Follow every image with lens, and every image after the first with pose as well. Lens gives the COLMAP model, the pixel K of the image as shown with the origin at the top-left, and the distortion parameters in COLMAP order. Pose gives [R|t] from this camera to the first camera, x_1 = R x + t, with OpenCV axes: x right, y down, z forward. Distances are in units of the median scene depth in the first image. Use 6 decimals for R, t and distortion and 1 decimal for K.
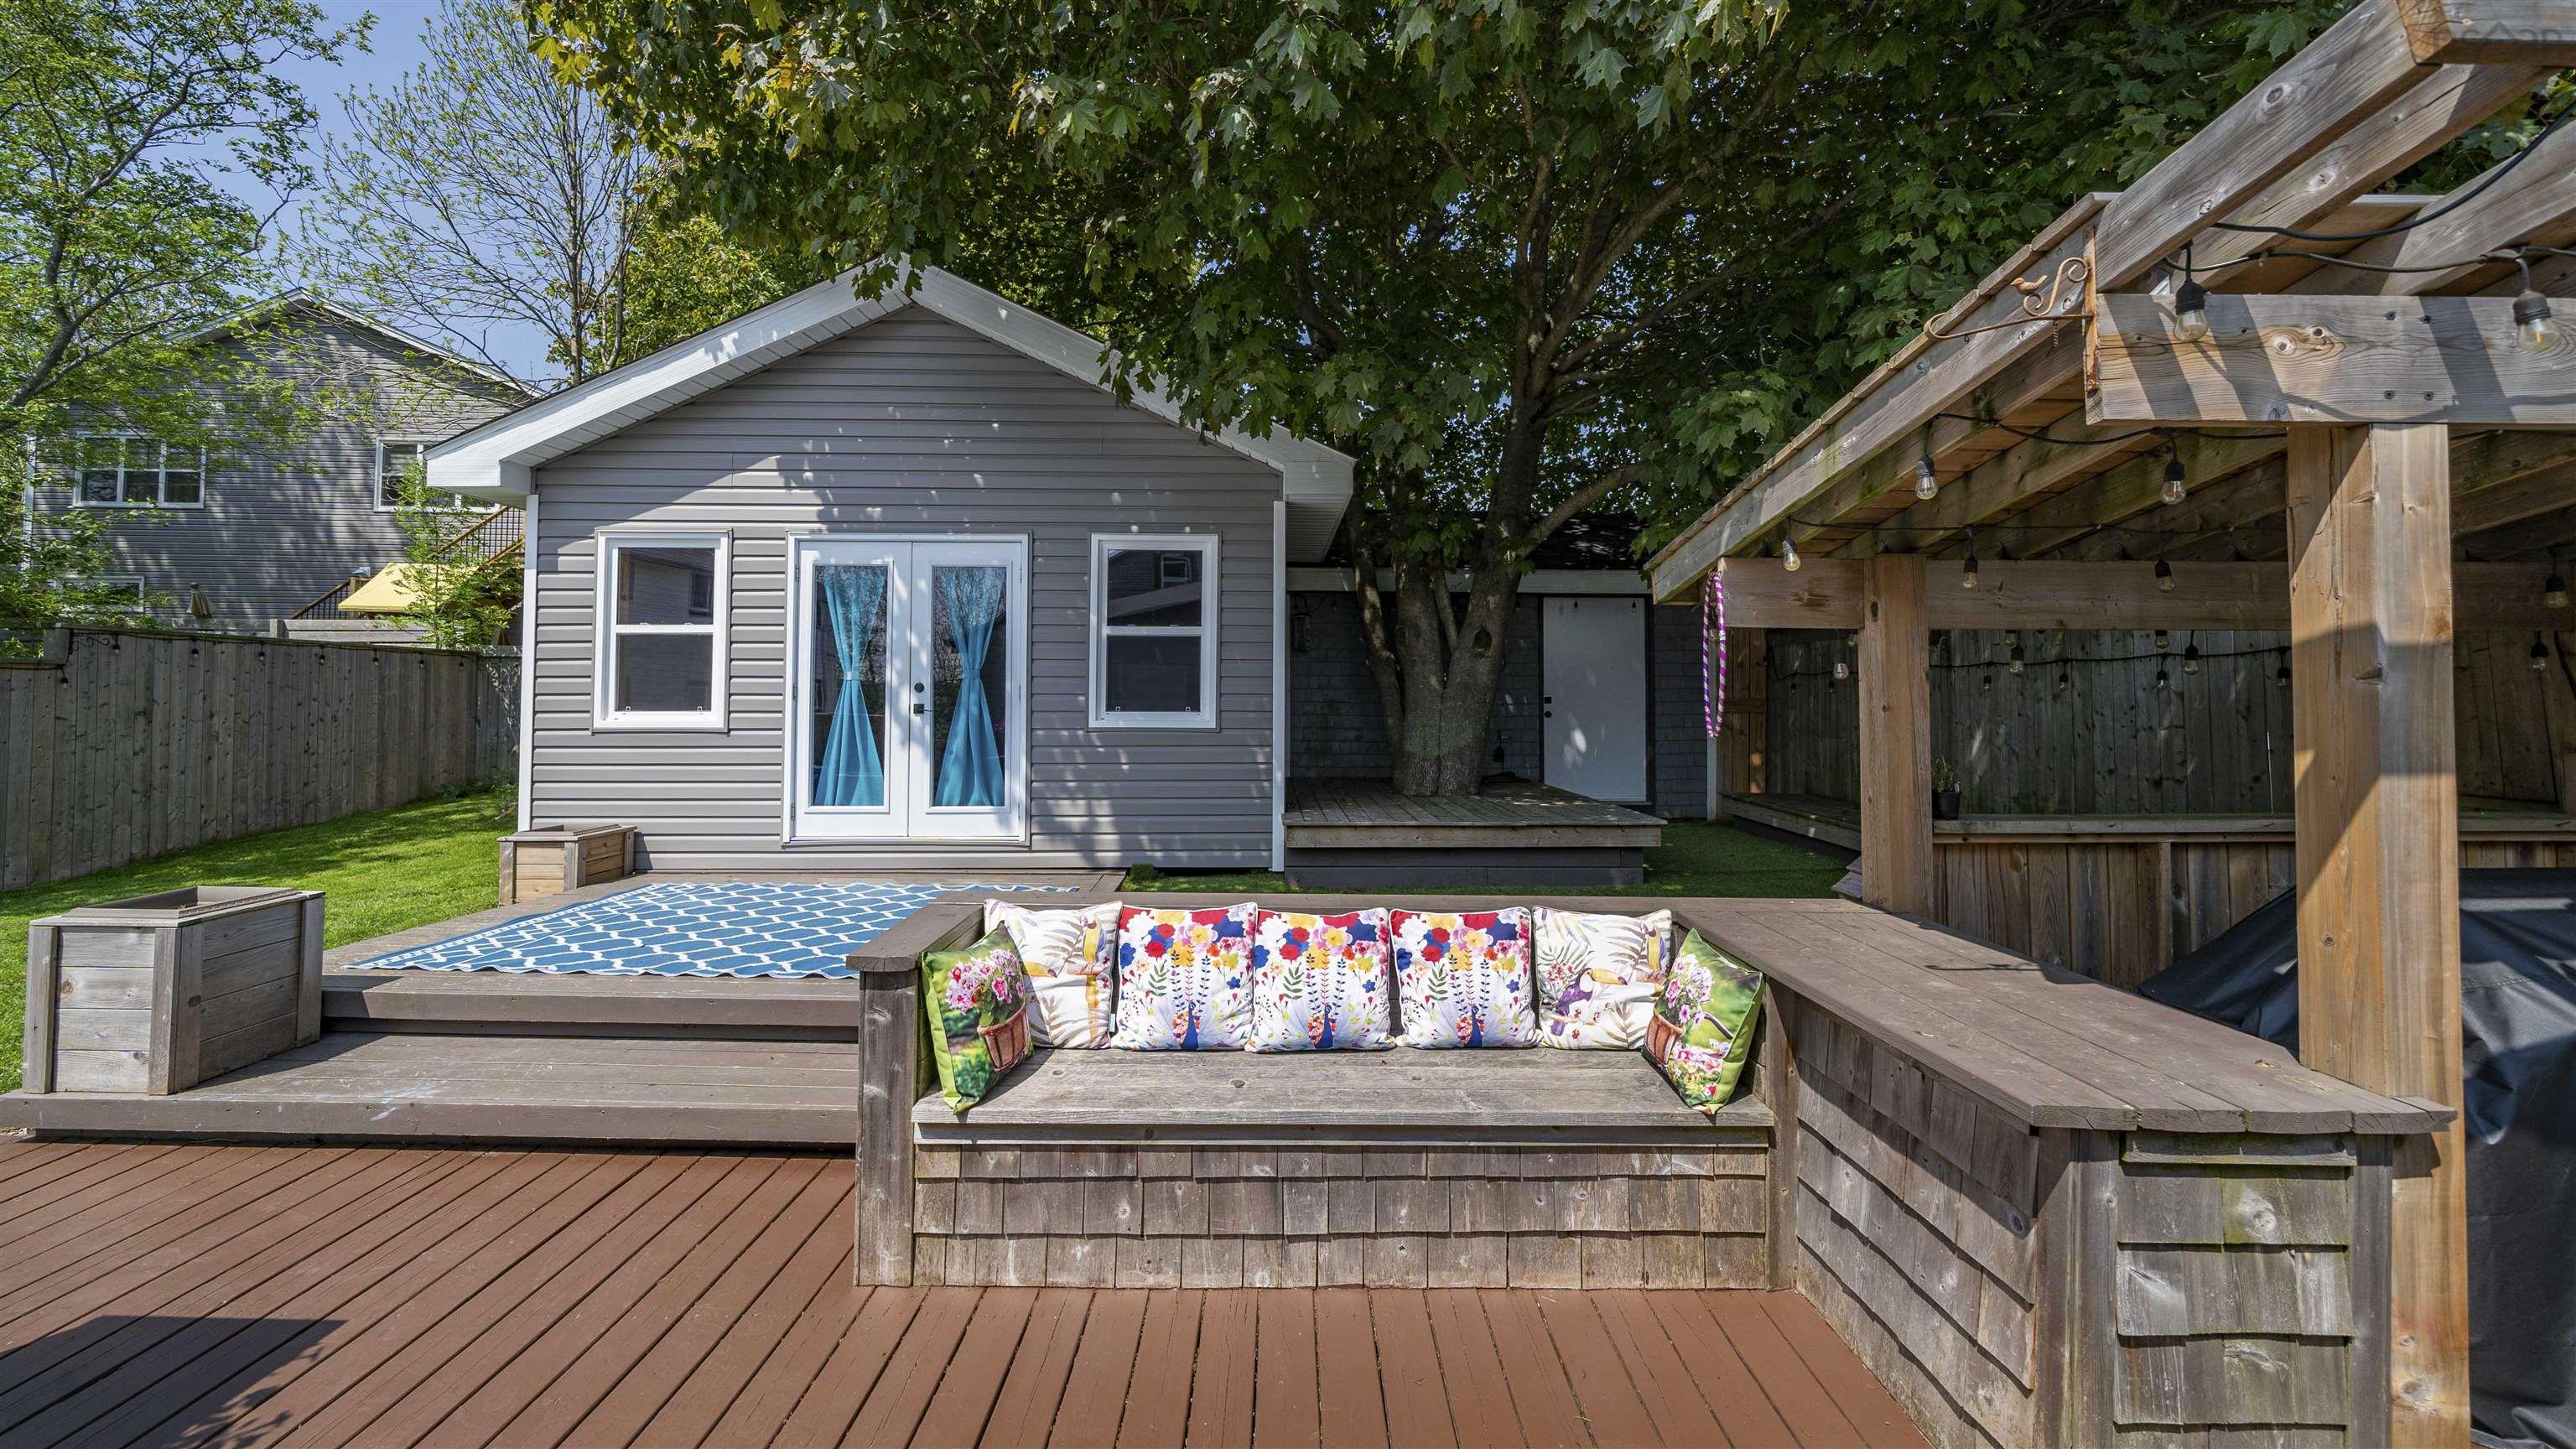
lens RADIAL K [[901.1, 0, 1285.9], [0, 901.1, 668.8], [0, 0, 1]] dist [-0.005114, 0.000127]
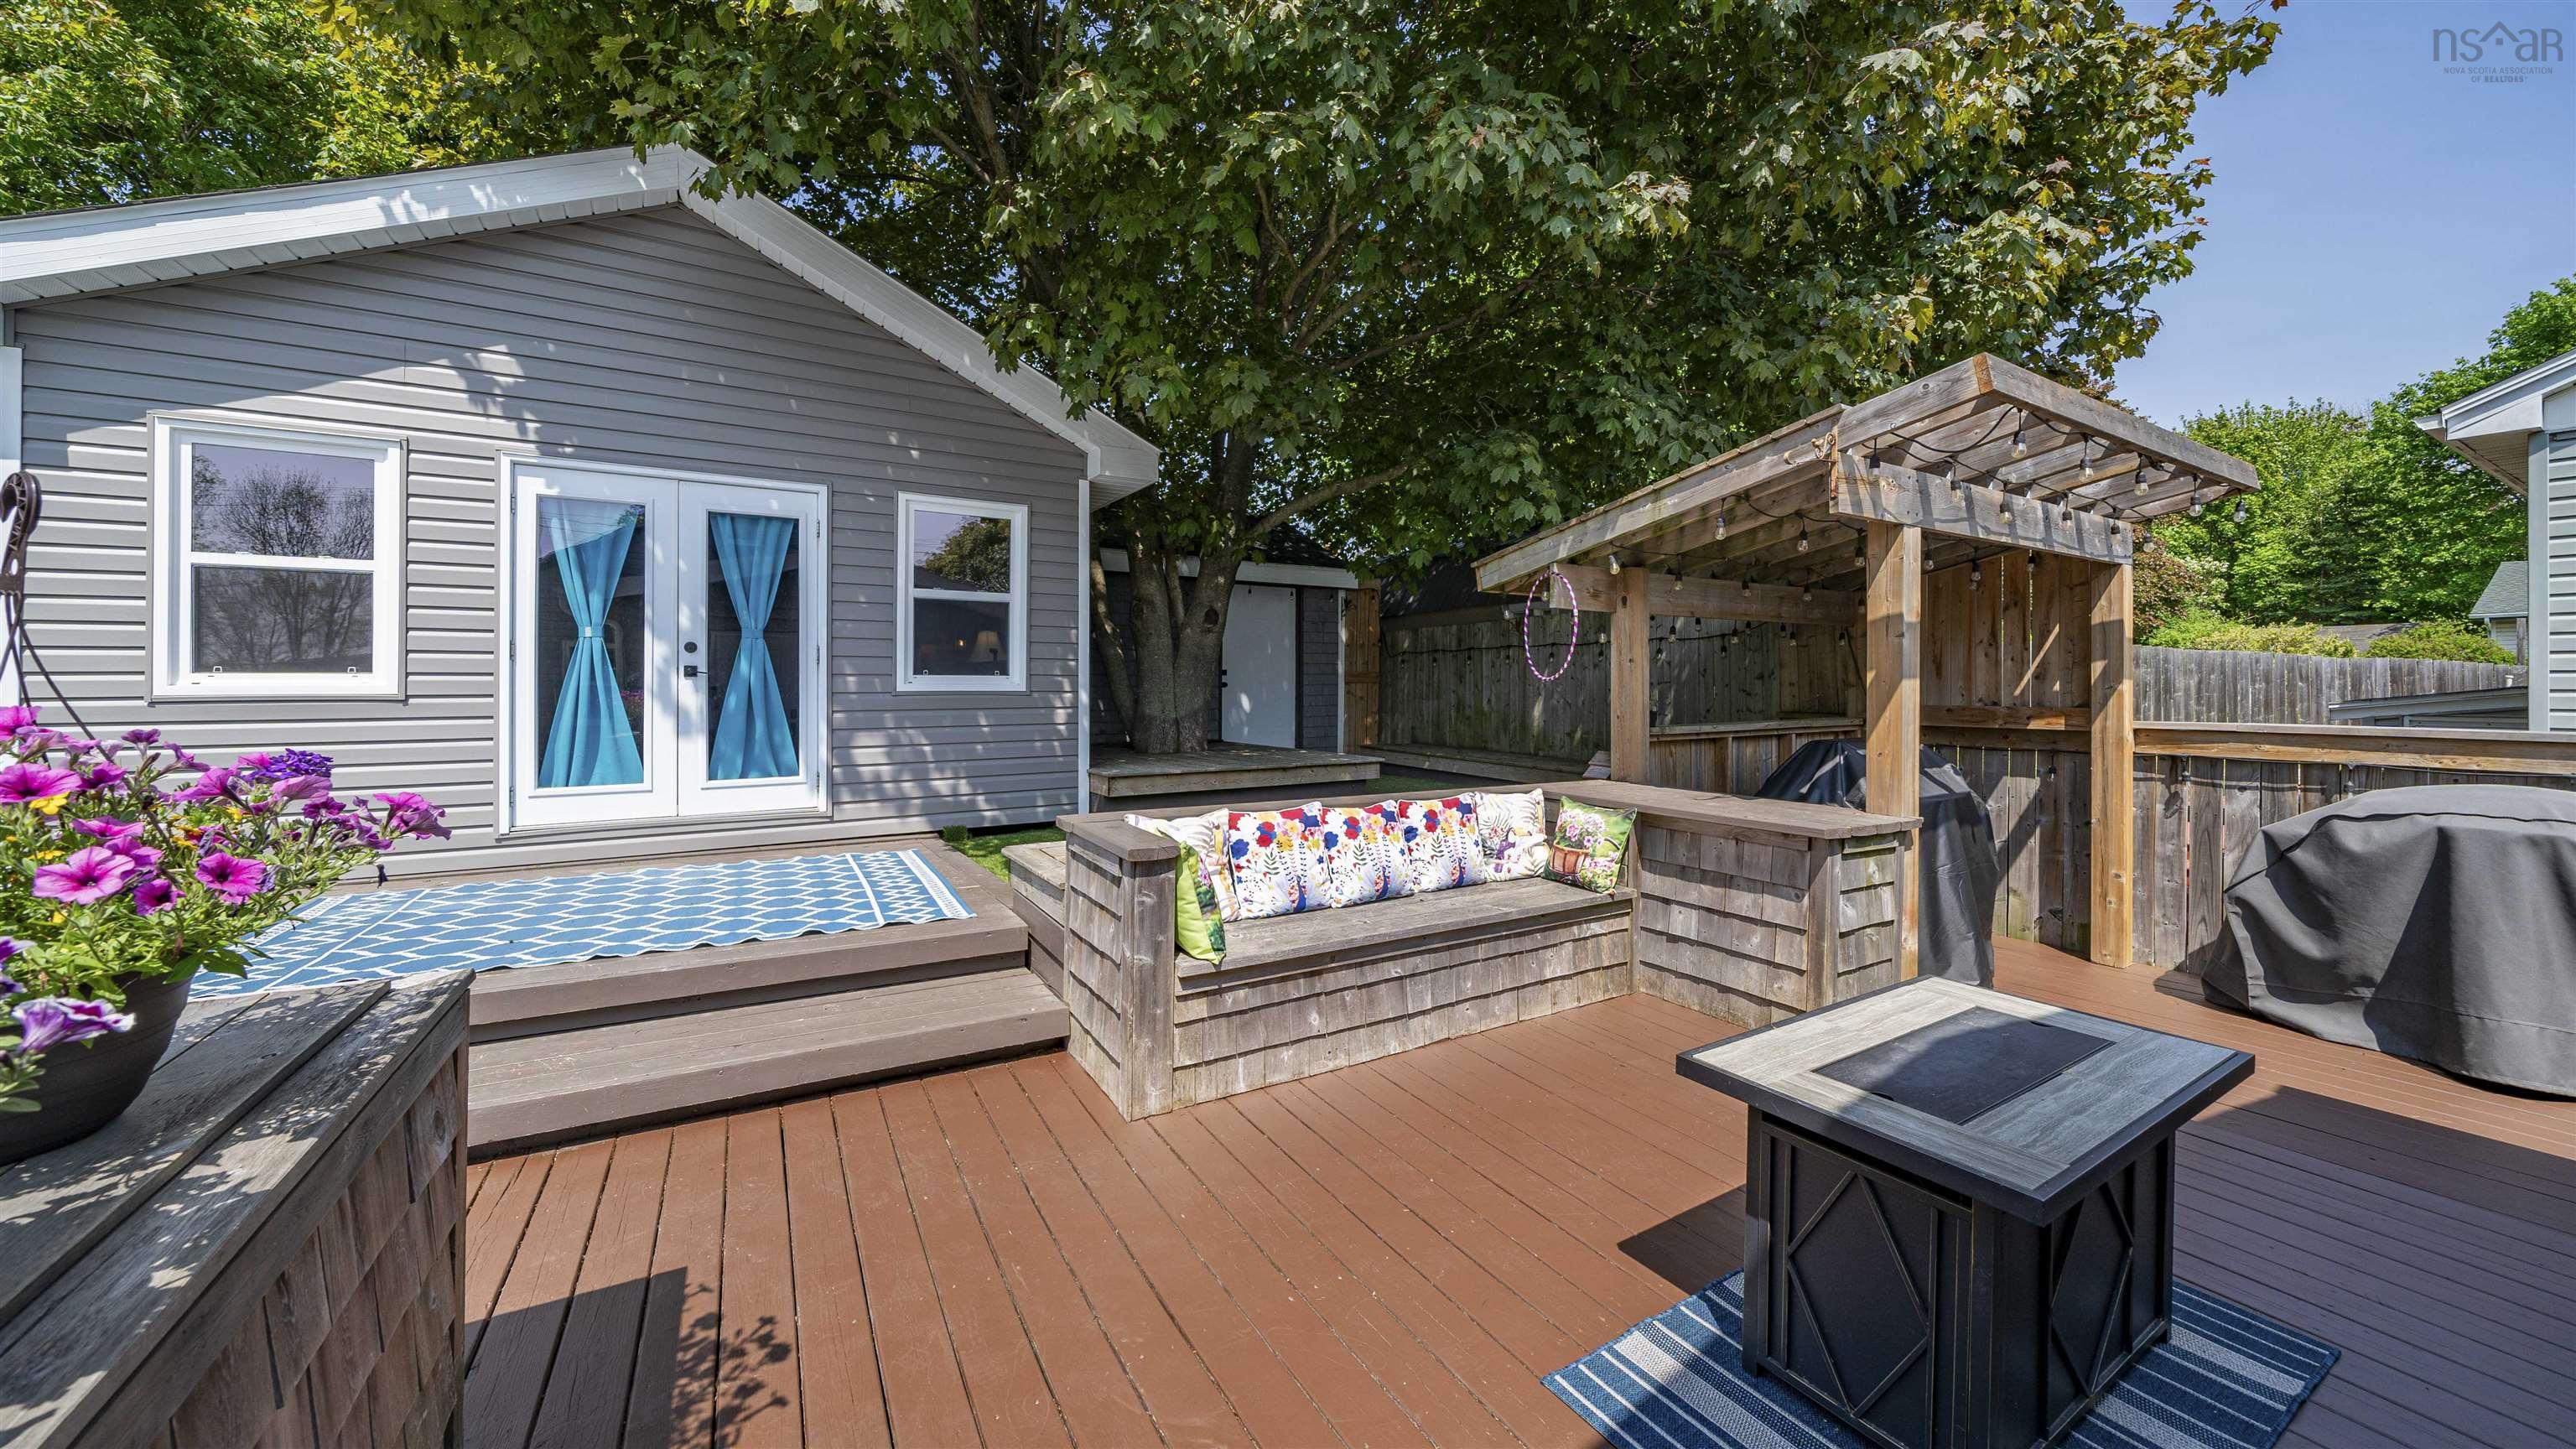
lens RADIAL K [[901.1, 0, 1268.3], [0, 901.1, 684.6], [0, 0, 1]] dist [-0.005114, 0.000127]
pose [[0.864915, -0.002522, 0.501913, -0.778888], [-0.014092, 0.999471, 0.029306, 0.051228], [-0.501721, -0.032420, 0.864422, -0.103344]]
